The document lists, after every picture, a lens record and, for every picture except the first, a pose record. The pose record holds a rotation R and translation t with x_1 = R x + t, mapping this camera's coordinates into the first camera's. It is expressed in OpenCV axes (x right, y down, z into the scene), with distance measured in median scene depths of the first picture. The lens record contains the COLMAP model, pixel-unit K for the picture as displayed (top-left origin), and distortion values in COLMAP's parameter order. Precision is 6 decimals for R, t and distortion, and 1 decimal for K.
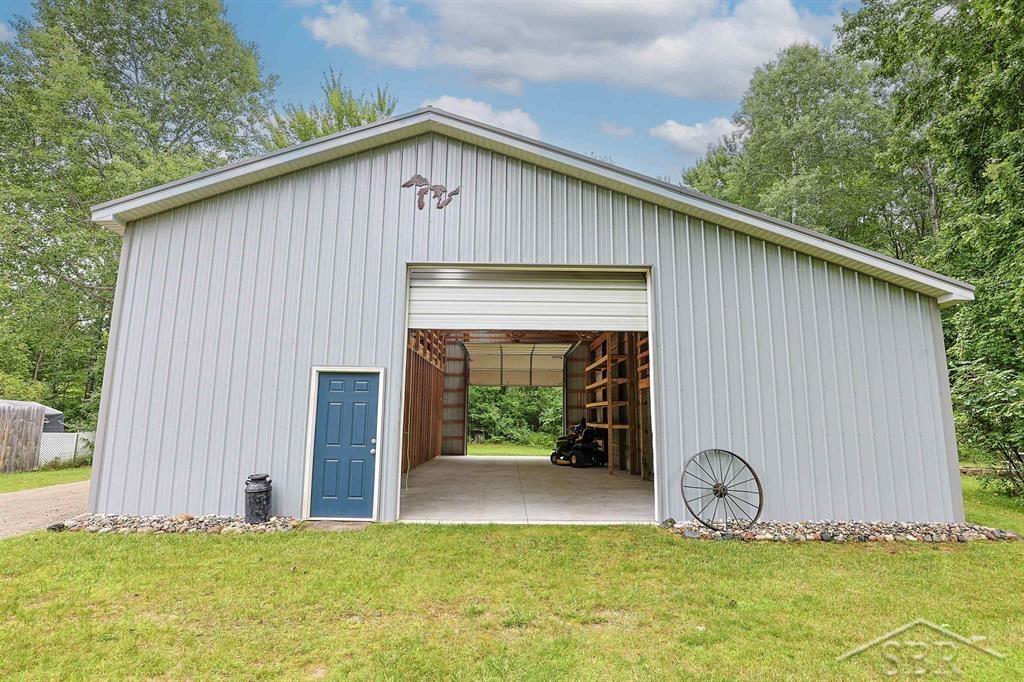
lens RADIAL K [[501.2, 0, 511.8], [0, 501.2, 338.9], [0, 0, 1]] dist [-0.022772, 0.000322]
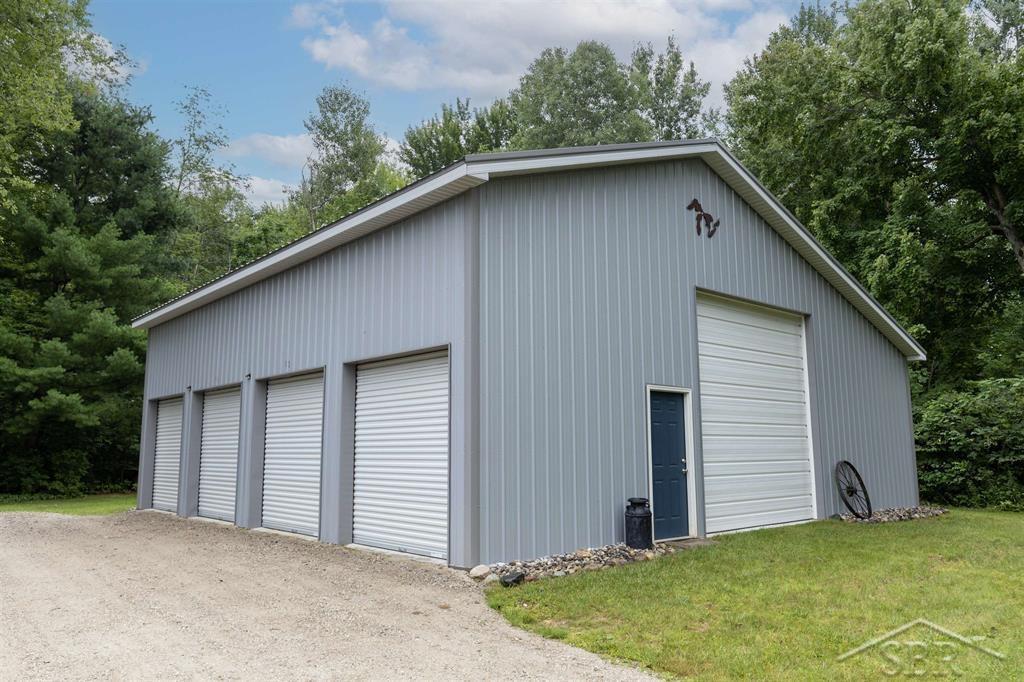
lens RADIAL K [[730.1, 0, 512.3], [0, 730.1, 342.1], [0, 0, 1]] dist [0.000510, 0.000110]
pose [[0.746369, 0.078557, 0.660879, -1.449843], [-0.089159, 0.995860, -0.017684, 0.019774], [-0.659533, -0.045724, 0.750284, 0.124454]]
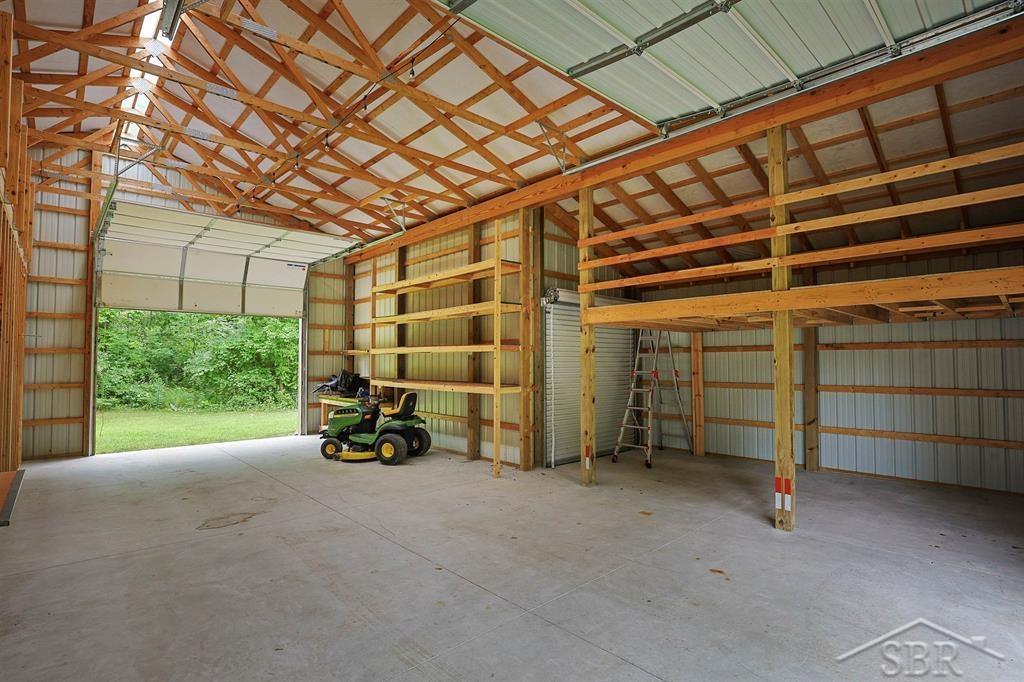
lens RADIAL K [[501.2, 0, 512.6], [0, 501.2, 342.3], [0, 0, 1]] dist [-0.022772, 0.000322]
pose [[0.736299, 0.014603, 0.676498, -0.107165], [-0.096873, 0.991743, 0.084029, 0.047331], [-0.669685, -0.127405, 0.731635, 0.382814]]
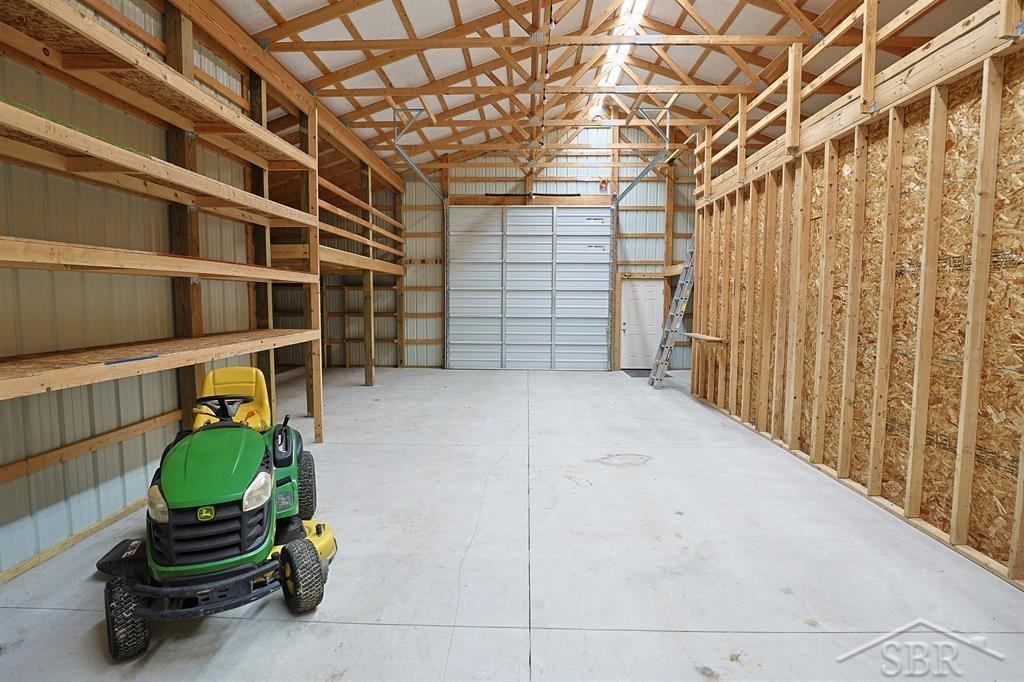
lens RADIAL K [[501.2, 0, 513.4], [0, 501.2, 342.3], [0, 0, 1]] dist [-0.022772, 0.000322]
pose [[-0.999297, -0.022070, 0.030321, 0.003878], [-0.024383, 0.996642, -0.078165, 0.133525], [-0.028494, -0.078850, -0.996479, 0.891631]]
